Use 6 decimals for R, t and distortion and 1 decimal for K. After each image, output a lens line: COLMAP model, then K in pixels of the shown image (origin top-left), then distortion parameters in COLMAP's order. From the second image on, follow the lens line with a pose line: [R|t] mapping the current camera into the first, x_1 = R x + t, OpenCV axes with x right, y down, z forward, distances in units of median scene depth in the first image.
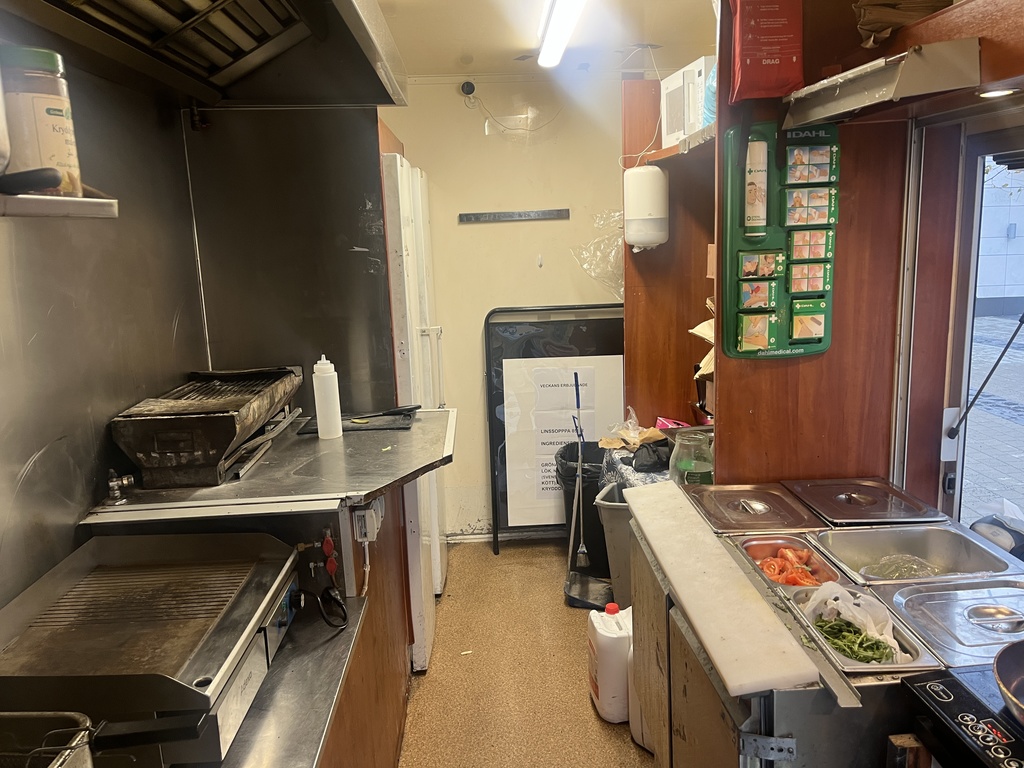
lens RADIAL K [[776.2, 0, 514.1], [0, 776.2, 379.5], [0, 0, 1]] dist [0.062982, -0.080681]
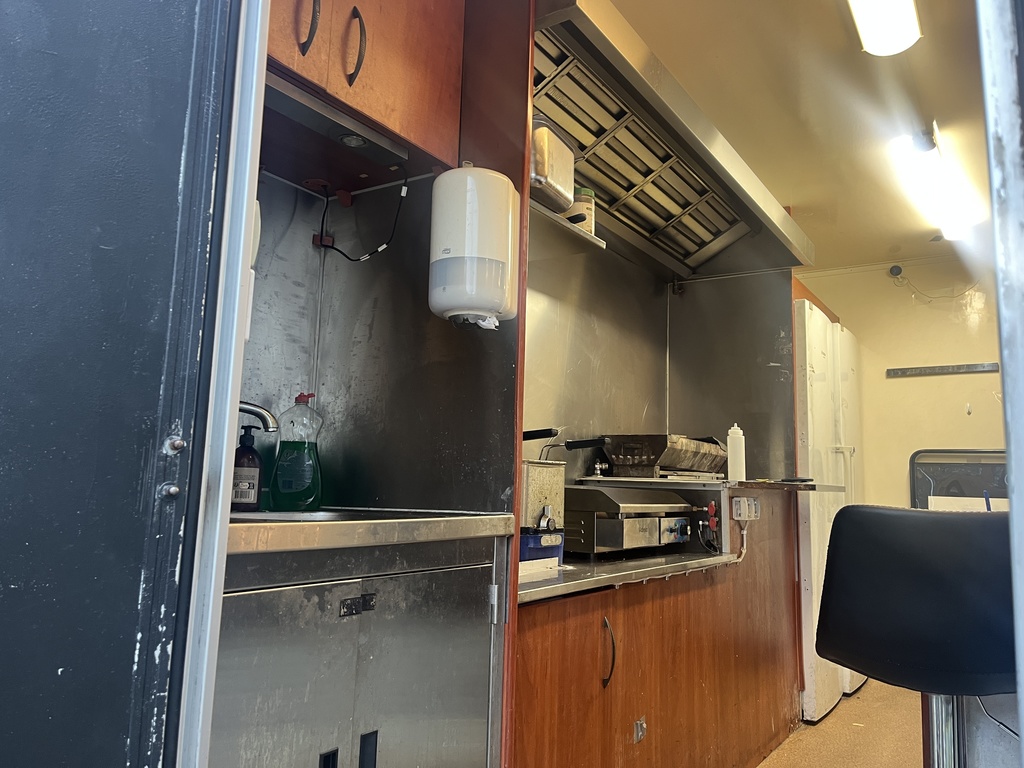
lens RADIAL K [[776.2, 0, 517.1], [0, 776.2, 381.7], [0, 0, 1]] dist [0.062982, -0.080681]
pose [[0.808615, -0.020511, -0.587981, 0.284293], [-0.167586, 0.949960, -0.263610, 0.347682], [0.563965, 0.311696, 0.764715, -0.371550]]
